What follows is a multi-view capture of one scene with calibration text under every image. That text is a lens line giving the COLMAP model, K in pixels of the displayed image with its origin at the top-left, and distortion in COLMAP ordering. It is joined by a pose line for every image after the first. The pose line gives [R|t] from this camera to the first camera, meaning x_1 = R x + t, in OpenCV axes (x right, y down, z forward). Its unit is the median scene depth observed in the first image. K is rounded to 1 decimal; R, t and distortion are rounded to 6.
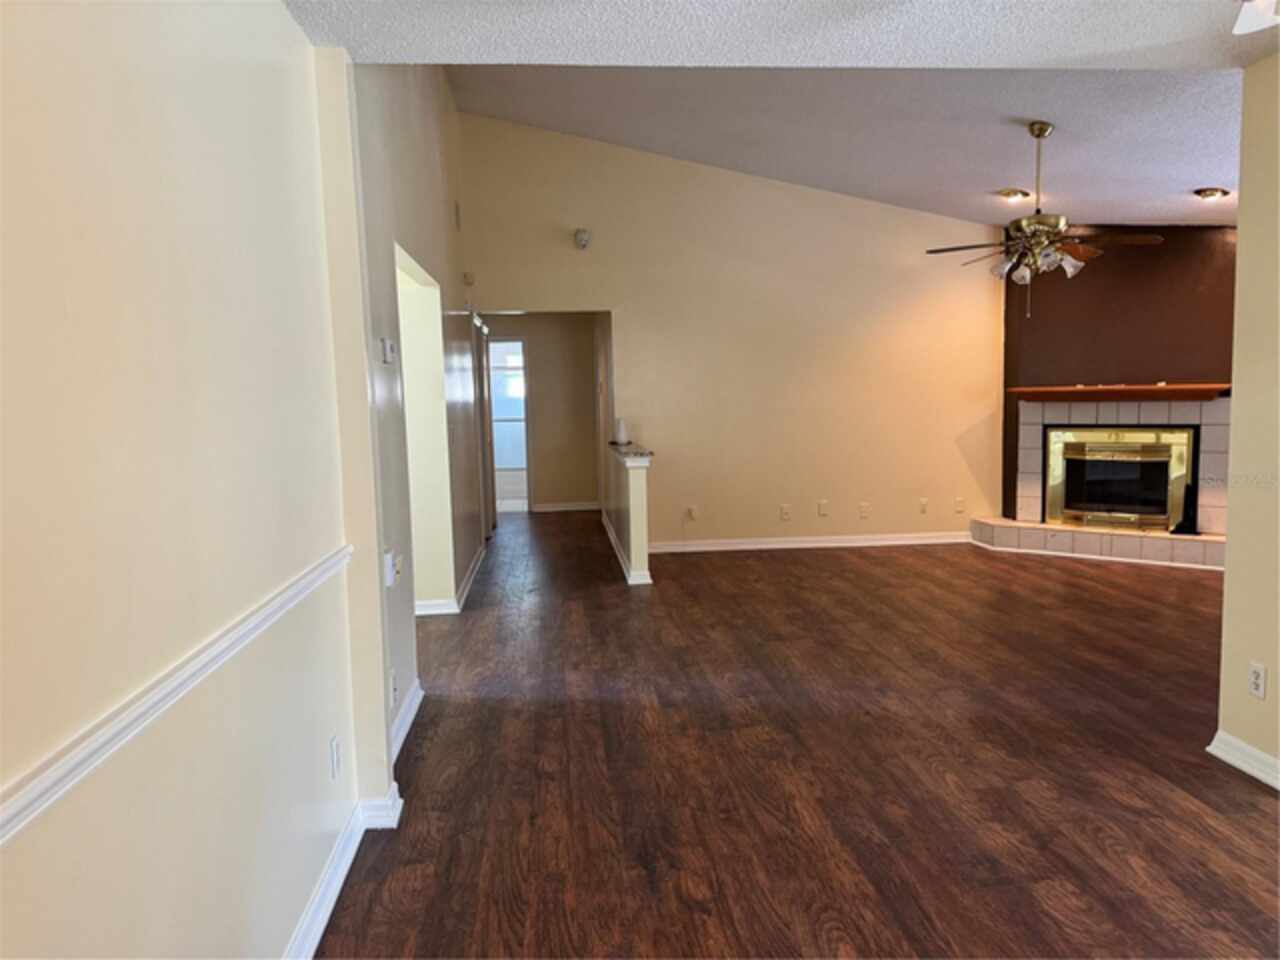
lens RADIAL K [[904.2, 0, 640.0], [0, 904.2, 487.6], [0, 0, 1]] dist [0.041341, -0.045368]
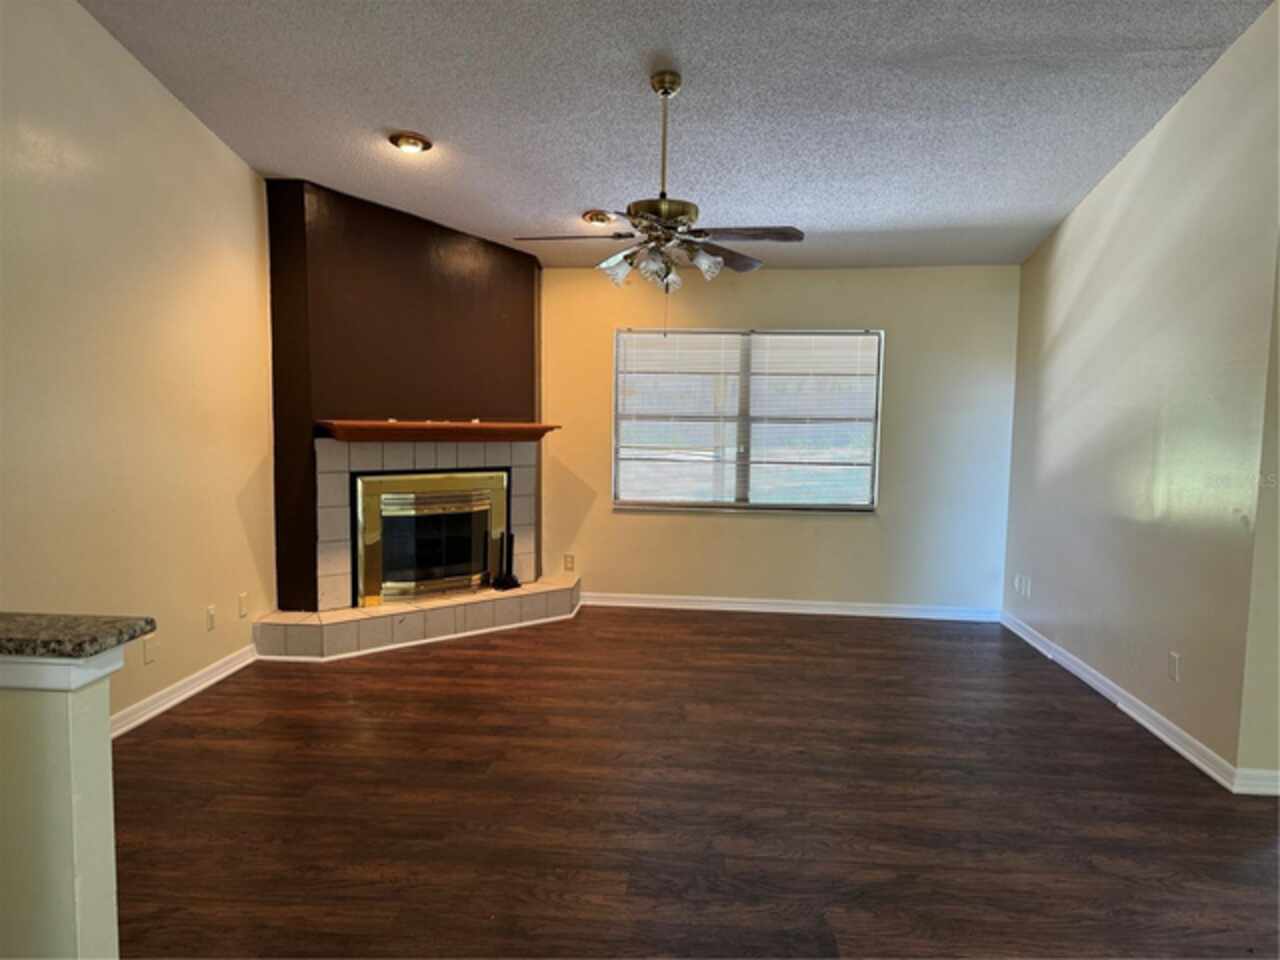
lens RADIAL K [[887.3, 0, 638.8], [0, 887.3, 498.8], [0, 0, 1]] dist [0.108954, -0.150821]
pose [[0.171642, -0.072101, 0.982517, -0.223536], [0.081246, 0.994957, 0.058820, -0.074240], [-0.981804, 0.069730, 0.176634, 0.674642]]
